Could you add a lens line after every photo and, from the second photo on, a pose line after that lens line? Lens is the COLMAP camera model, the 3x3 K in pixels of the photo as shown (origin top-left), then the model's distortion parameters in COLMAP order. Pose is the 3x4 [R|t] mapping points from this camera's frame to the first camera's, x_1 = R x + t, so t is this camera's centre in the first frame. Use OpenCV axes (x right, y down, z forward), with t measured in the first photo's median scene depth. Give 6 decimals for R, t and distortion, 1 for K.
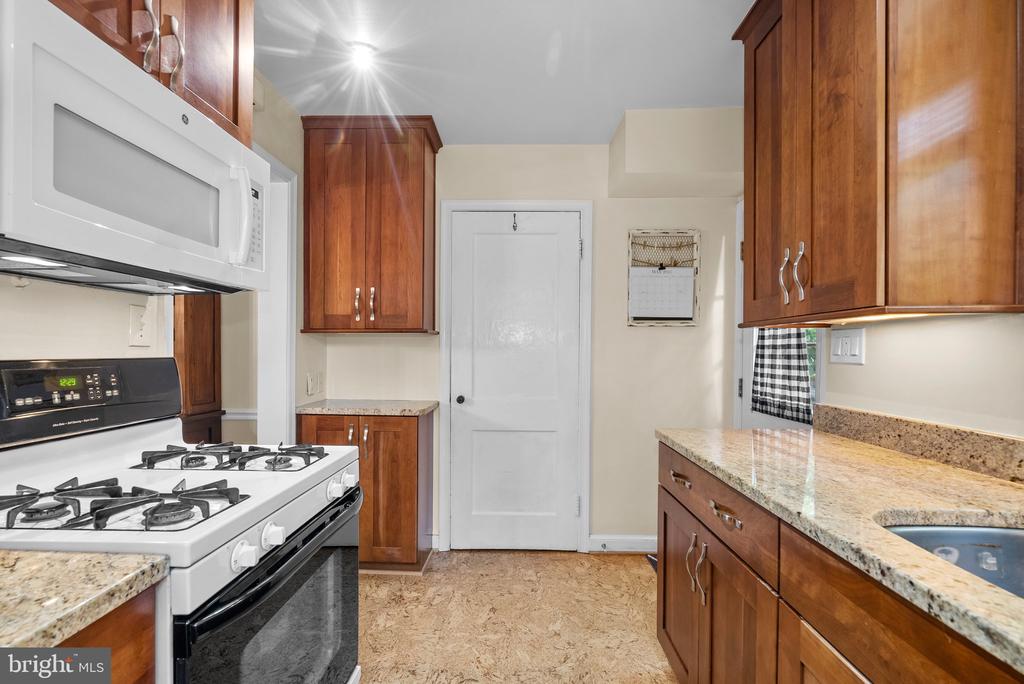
lens RADIAL K [[476.0, 0, 511.0], [0, 476.0, 349.9], [0, 0, 1]] dist [-0.007496, 0.001562]
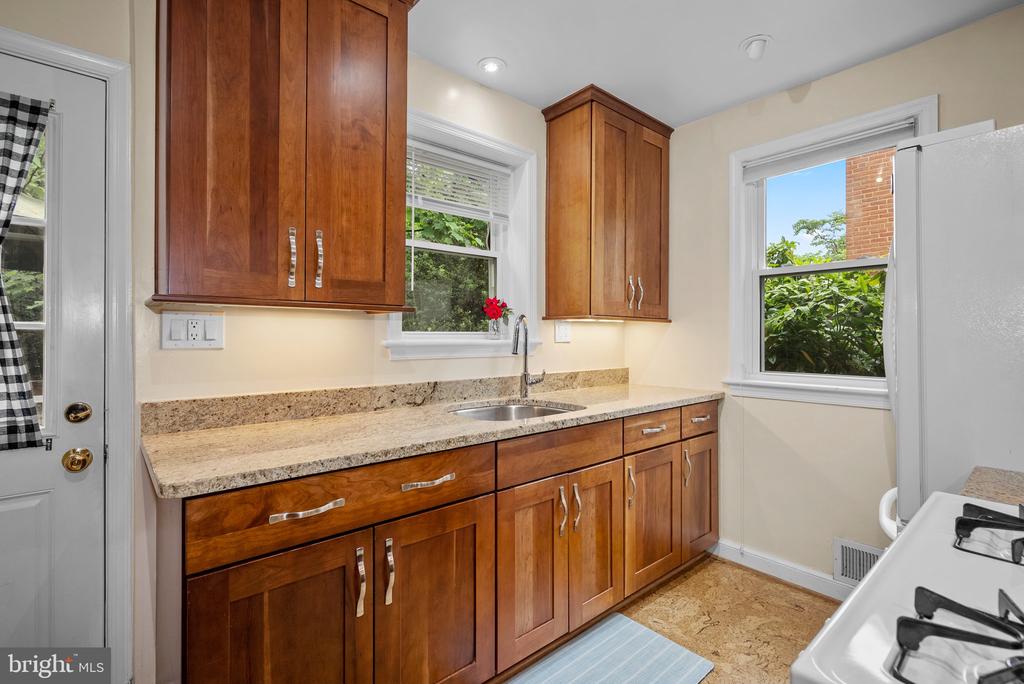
lens RADIAL K [[476.0, 0, 506.5], [0, 476.0, 334.1], [0, 0, 1]] dist [-0.007496, 0.001562]
pose [[-0.662742, 0.000169, 0.748848, -0.447354], [-0.002092, 0.999996, -0.002078, -0.000332], [-0.748845, -0.002944, -0.662739, 1.417320]]
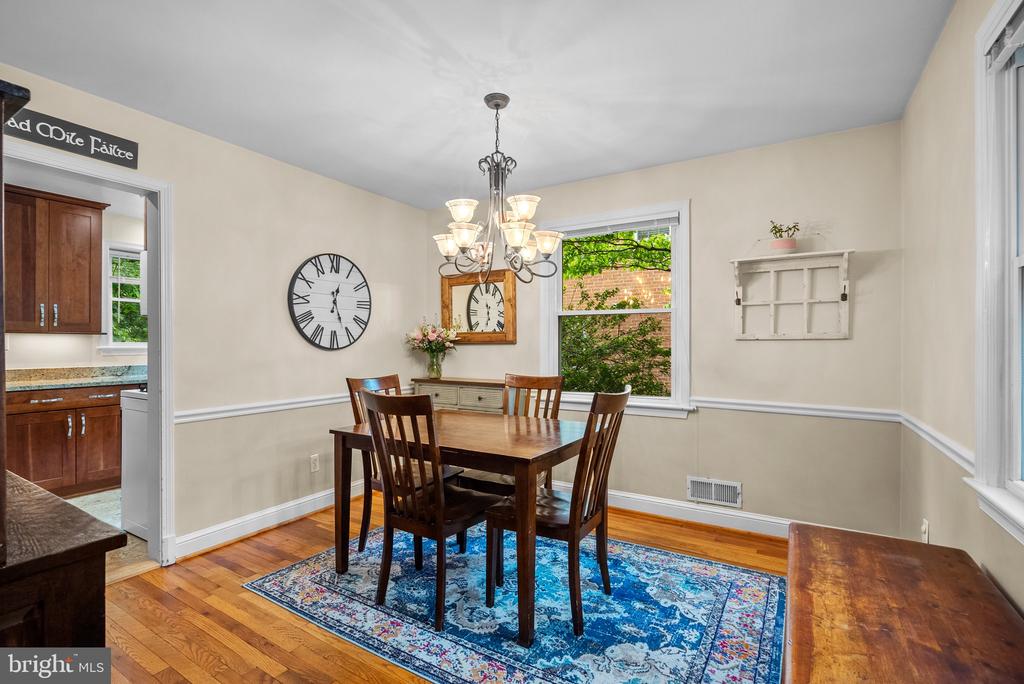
lens RADIAL K [[476.0, 0, 516.9], [0, 476.0, 345.6], [0, 0, 1]] dist [-0.007496, 0.001562]
pose [[-0.866485, -0.002340, 0.499197, -3.113436], [-0.002476, 0.999997, 0.000389, 0.001676], [-0.499197, -0.000898, -0.866488, 2.083073]]
